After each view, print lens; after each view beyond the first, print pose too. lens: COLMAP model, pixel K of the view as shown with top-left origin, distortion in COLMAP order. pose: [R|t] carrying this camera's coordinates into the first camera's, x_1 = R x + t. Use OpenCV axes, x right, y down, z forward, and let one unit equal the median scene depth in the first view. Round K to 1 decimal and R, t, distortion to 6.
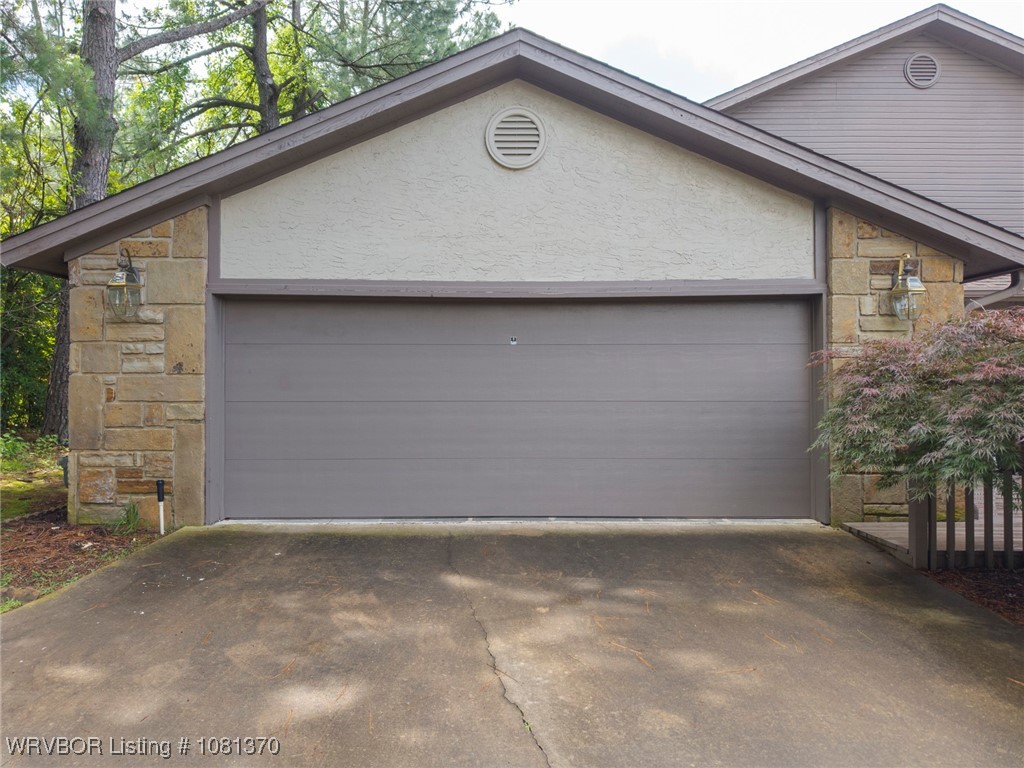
lens RADIAL K [[716.6, 0, 511.6], [0, 716.6, 377.9], [0, 0, 1]] dist [-0.004944, -0.005441]
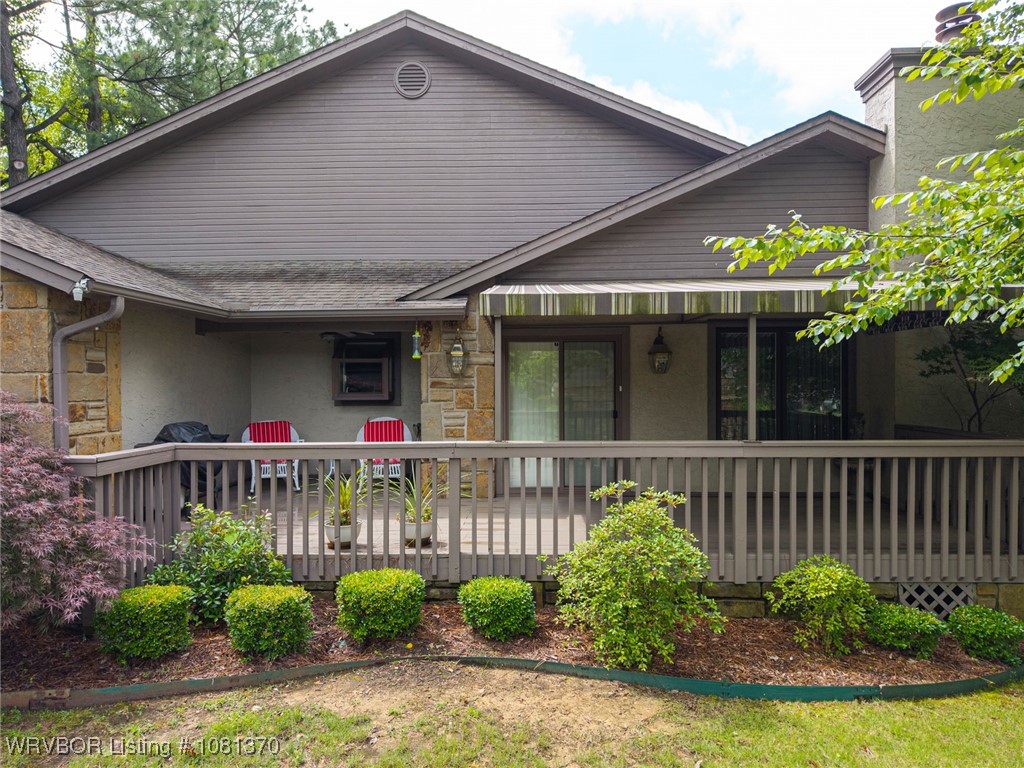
lens RADIAL K [[716.6, 0, 513.1], [0, 716.6, 389.8], [0, 0, 1]] dist [-0.004944, -0.005441]
pose [[0.999323, 0.005065, -0.036447, 0.747823], [-0.004750, 0.999951, 0.008720, -0.020692], [0.036489, -0.008541, 0.999298, 0.034517]]
